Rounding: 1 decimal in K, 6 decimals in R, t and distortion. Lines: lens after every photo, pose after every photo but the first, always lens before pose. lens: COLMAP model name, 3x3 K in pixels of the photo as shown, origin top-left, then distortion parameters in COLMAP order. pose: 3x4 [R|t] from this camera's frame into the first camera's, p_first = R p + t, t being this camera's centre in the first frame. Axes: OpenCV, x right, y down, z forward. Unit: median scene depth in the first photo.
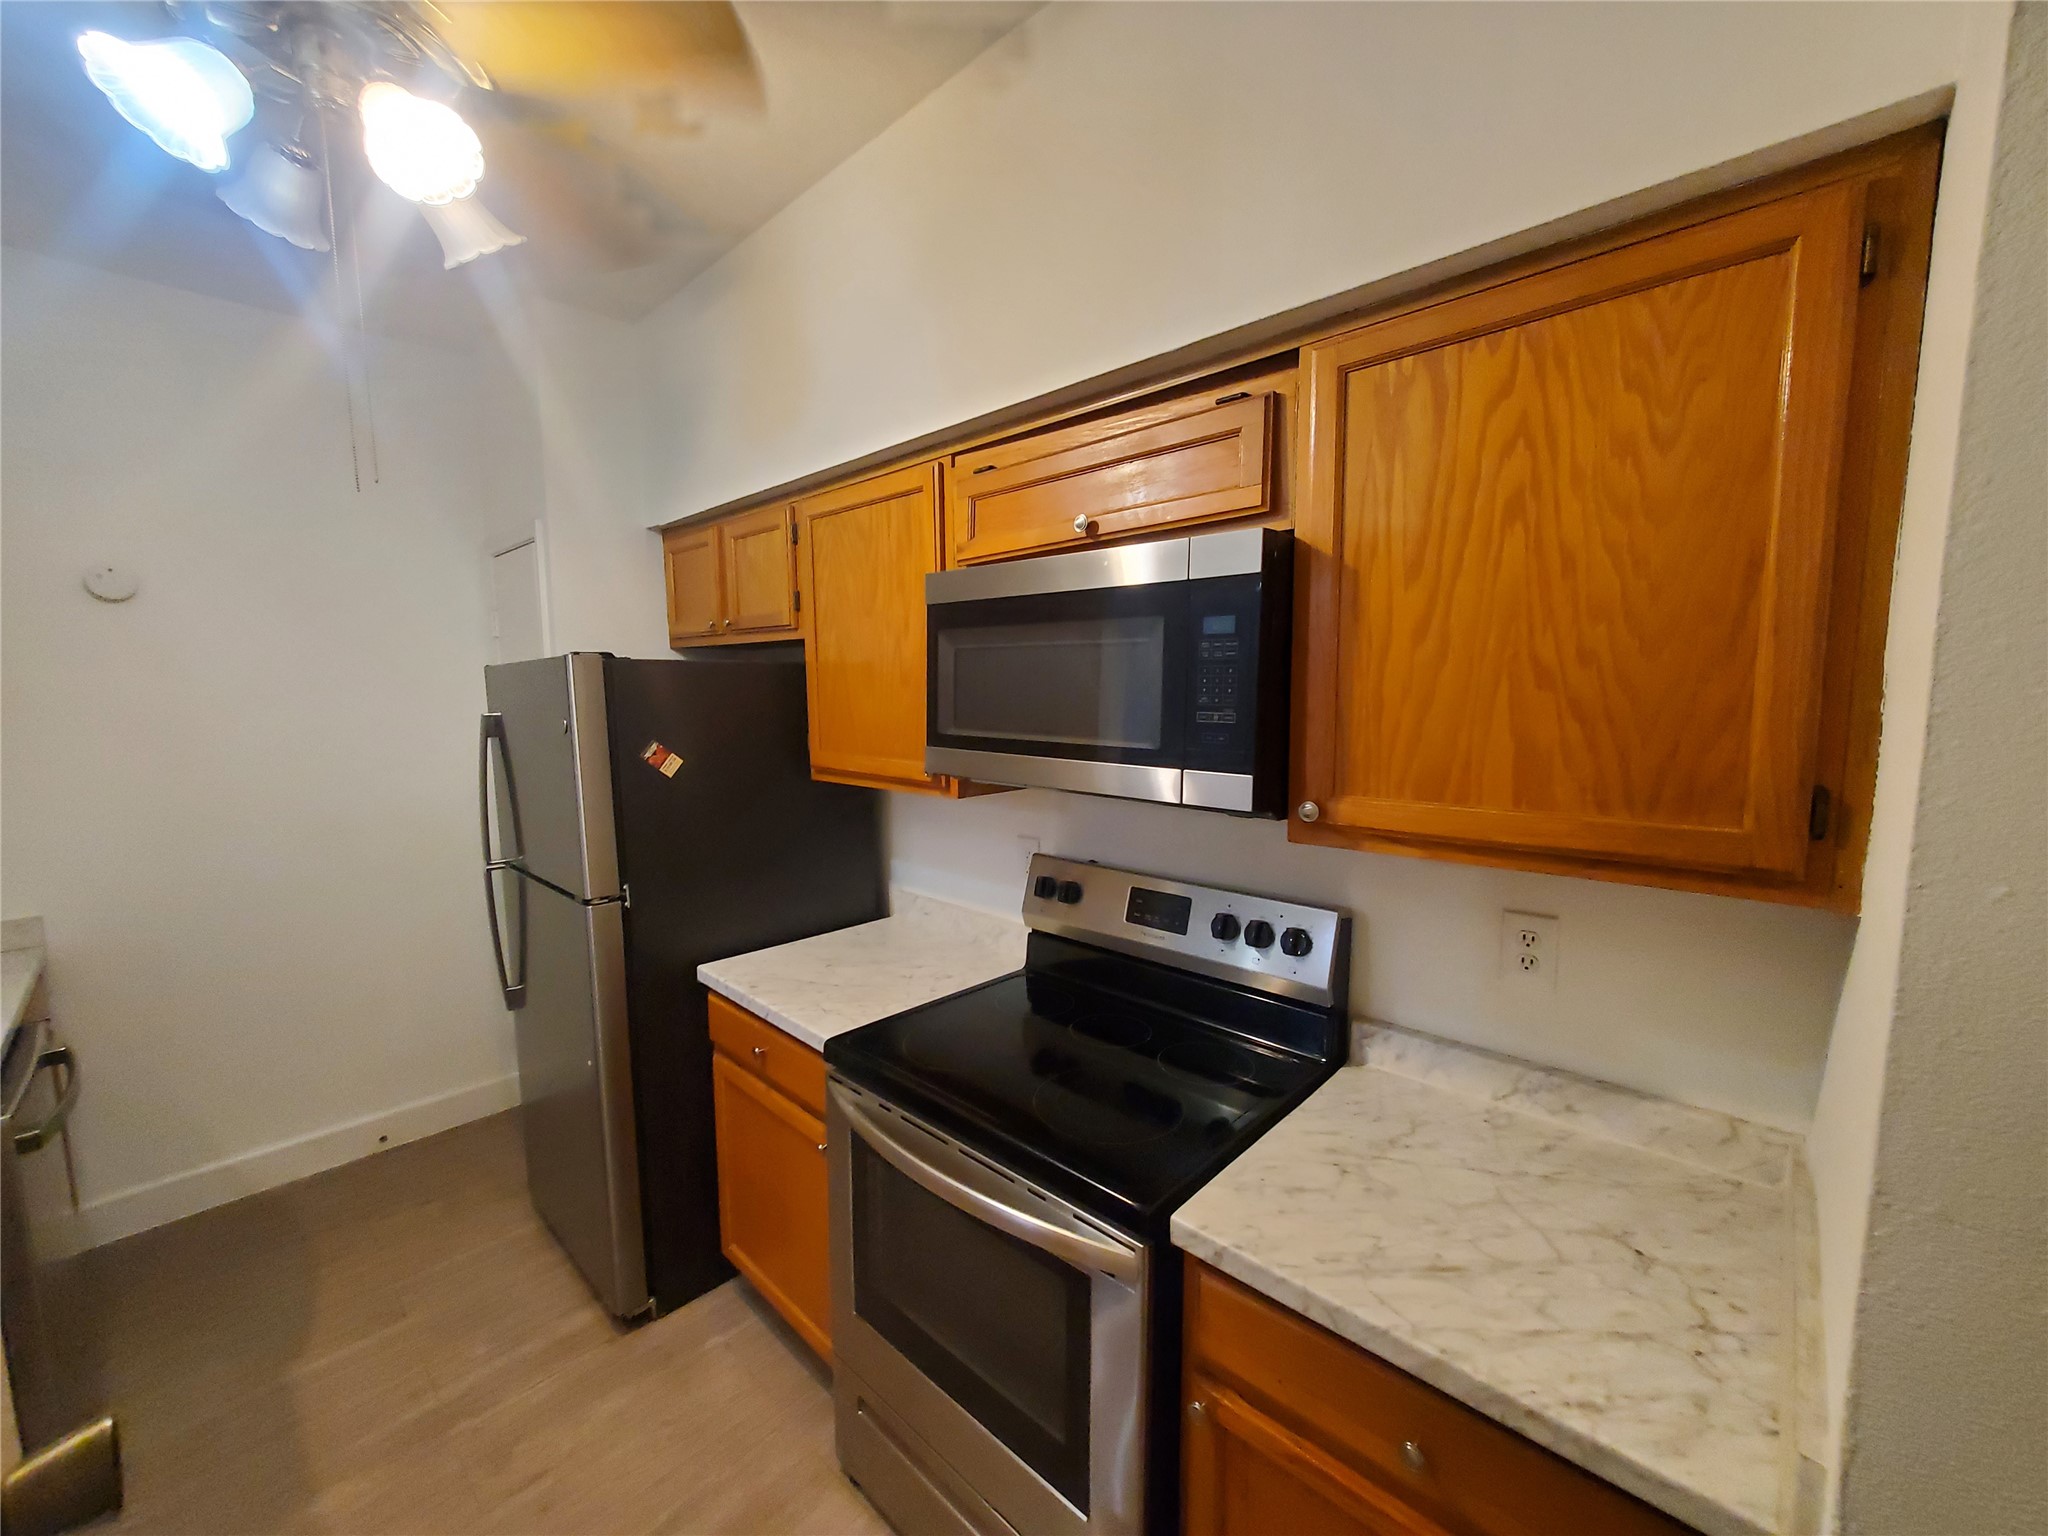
lens RADIAL K [[804.5, 0, 1022.9], [0, 804.5, 769.7], [0, 0, 1]] dist [-0.000355, 0.001416]
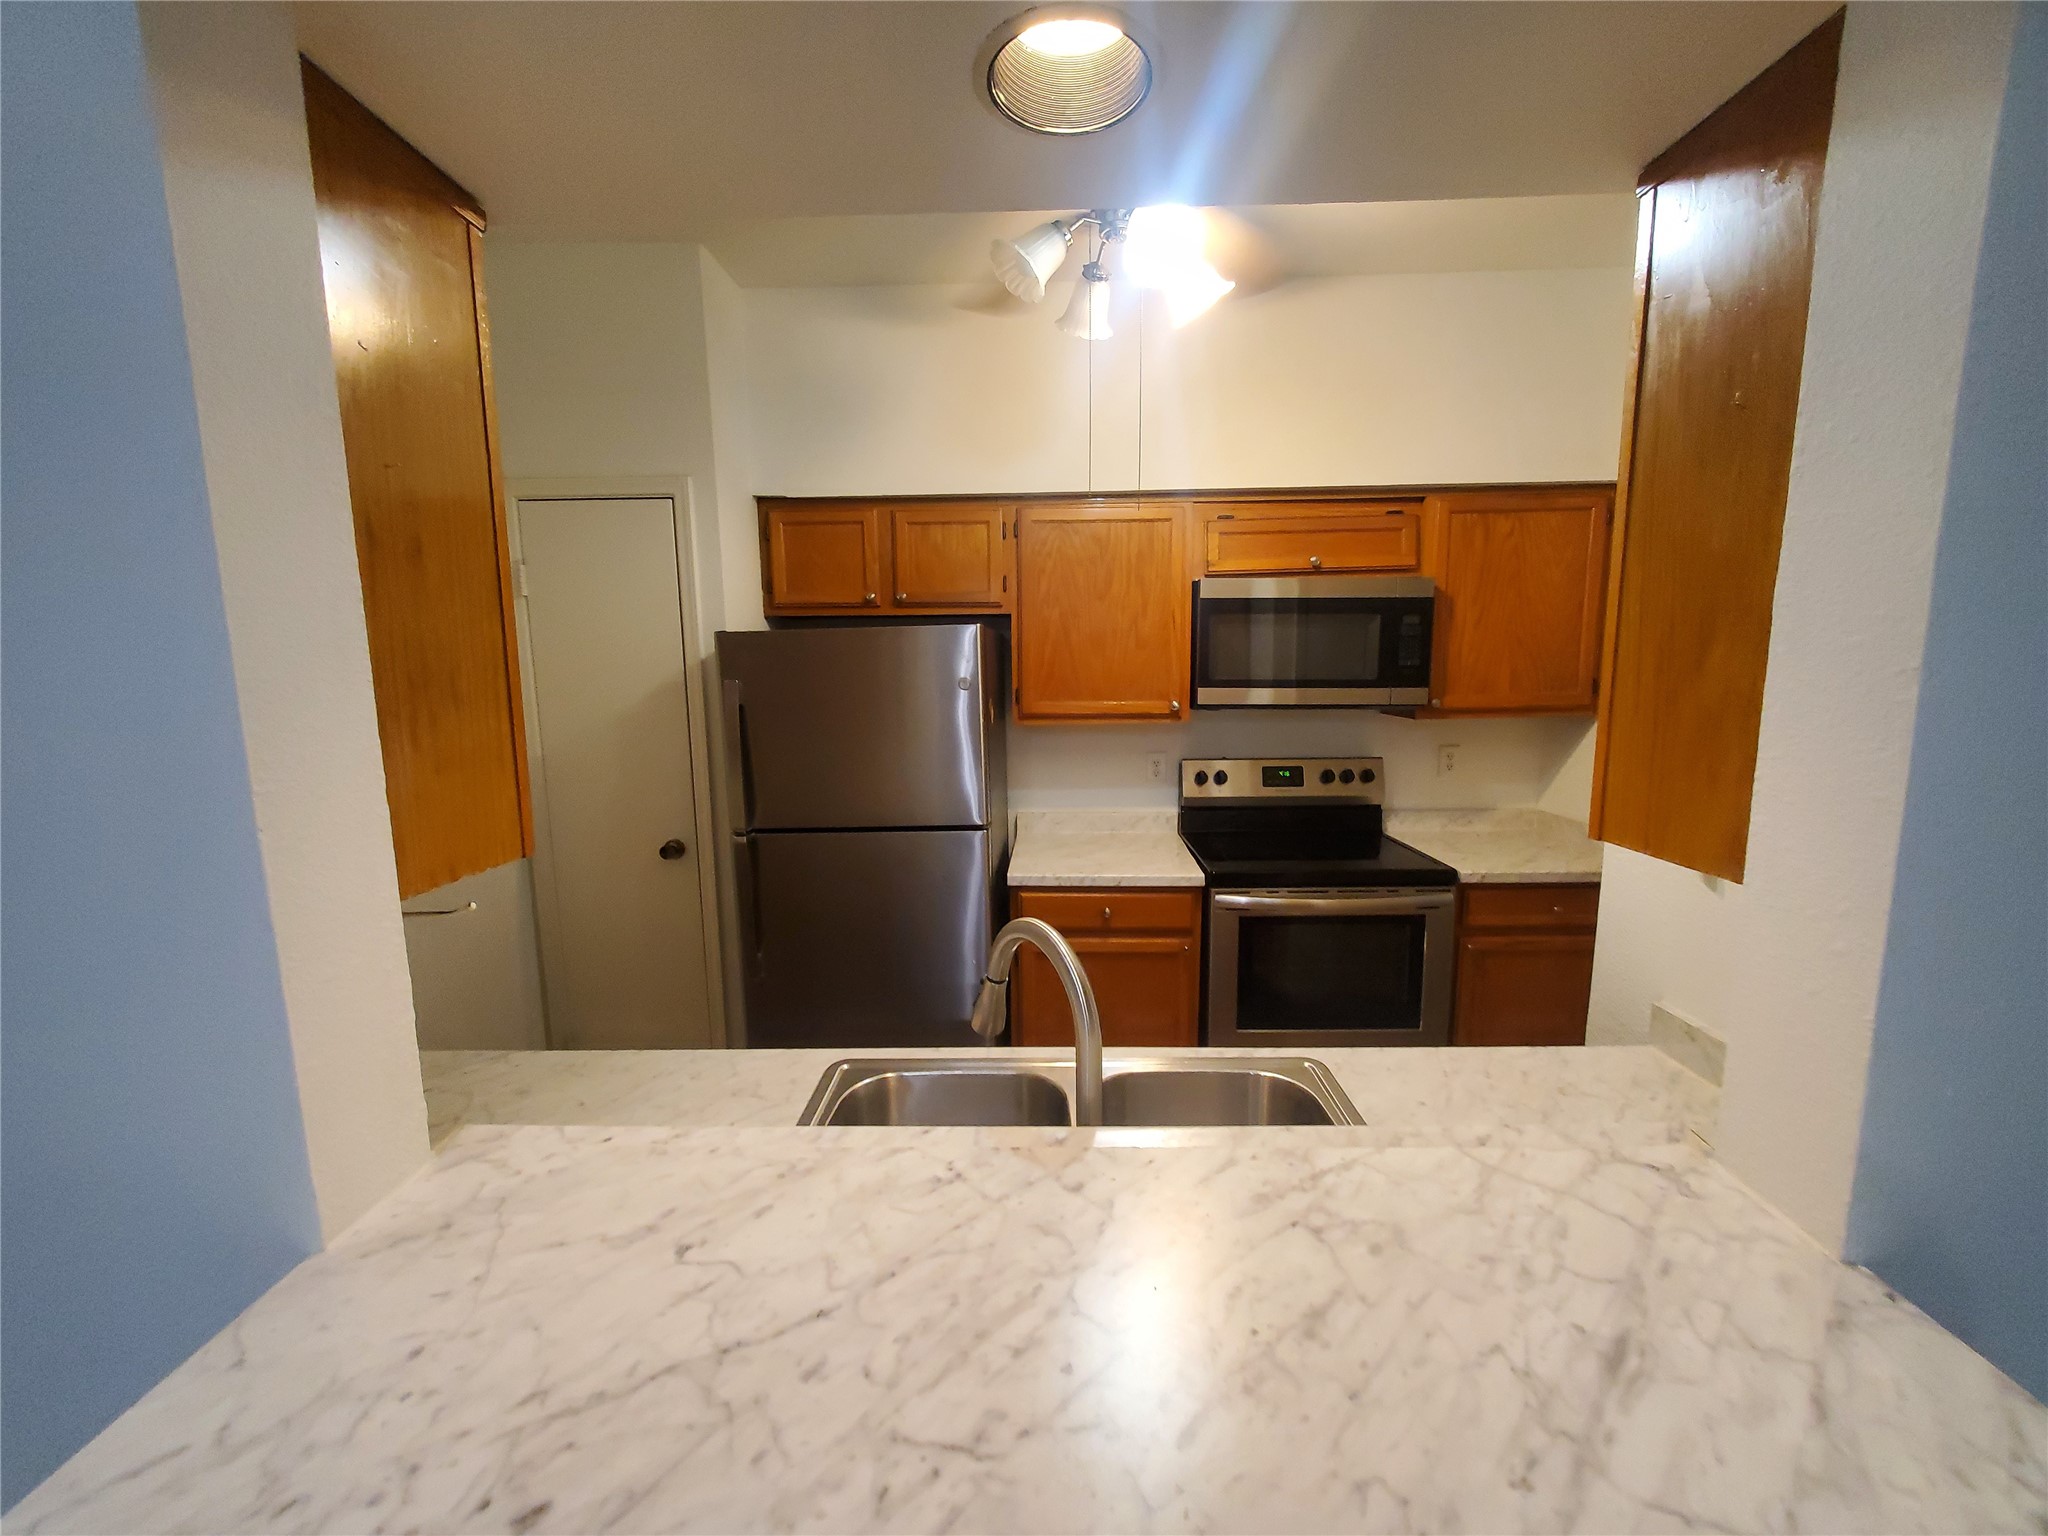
lens RADIAL K [[804.5, 0, 1028.2], [0, 804.5, 772.1], [0, 0, 1]] dist [-0.000355, 0.001416]
pose [[0.744862, -0.097199, 0.660100, -1.308703], [0.077786, 0.995236, 0.058774, 0.014670], [-0.662668, 0.007568, 0.748875, 0.039103]]
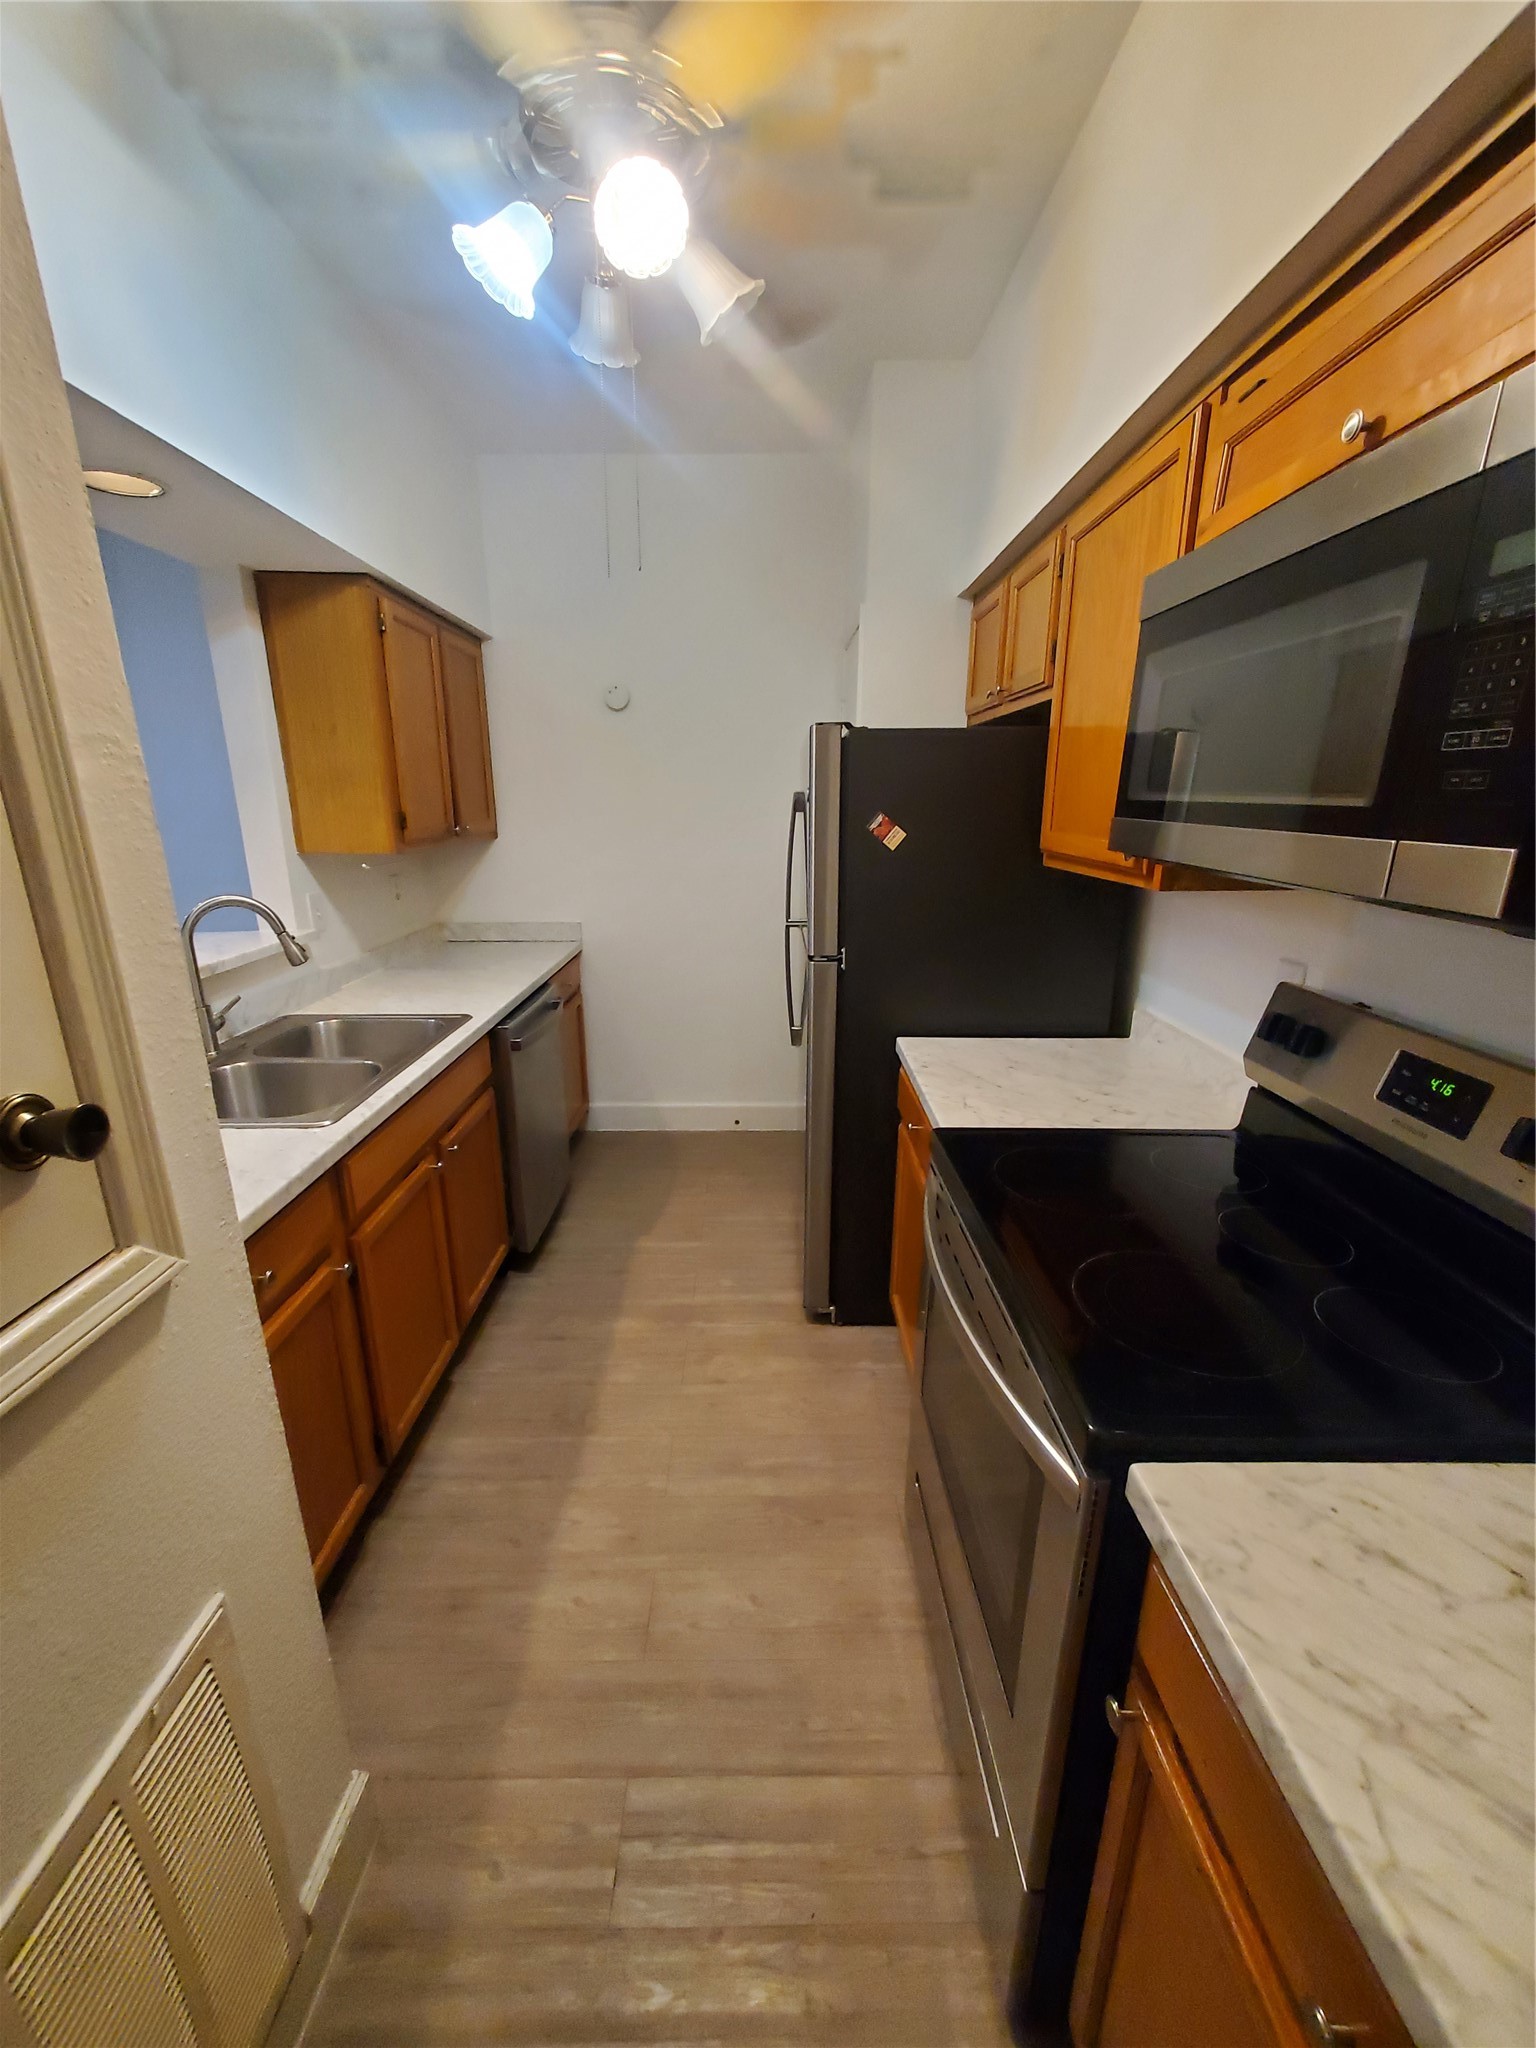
lens RADIAL K [[804.5, 0, 771.4], [0, 804.5, 1029.3], [0, 0, 1]] dist [-0.000355, 0.001416]
pose [[0.692032, 0.203810, -0.692498, 0.215451], [-0.079346, 0.974979, 0.207655, 0.032728], [0.717493, -0.088757, 0.690888, 0.178884]]
